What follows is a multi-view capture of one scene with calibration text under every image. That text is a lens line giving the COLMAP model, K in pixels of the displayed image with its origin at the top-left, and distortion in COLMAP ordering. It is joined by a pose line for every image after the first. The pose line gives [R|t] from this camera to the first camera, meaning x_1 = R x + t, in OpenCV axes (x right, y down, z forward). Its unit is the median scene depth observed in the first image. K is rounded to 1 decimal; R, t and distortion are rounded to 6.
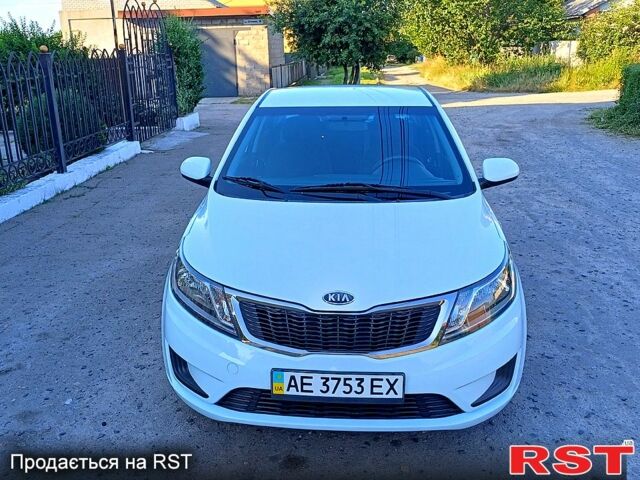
lens RADIAL K [[637.2, 0, 320.0], [0, 637.2, 240.0], [0, 0, 1]] dist [-0.001255, -0.003406]
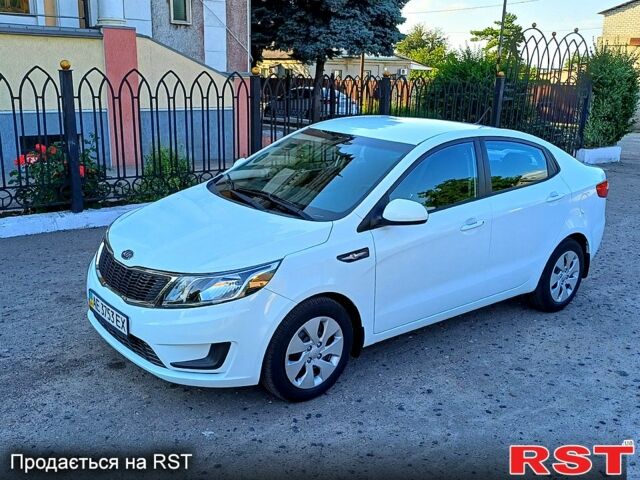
lens RADIAL K [[637.2, 0, 320.0], [0, 637.2, 240.0], [0, 0, 1]] dist [-0.001255, -0.003406]
pose [[0.707404, 0.227758, -0.669109, 1.237594], [-0.250681, 0.965967, 0.063778, -0.132884], [0.660863, 0.122616, 0.740423, 0.233932]]
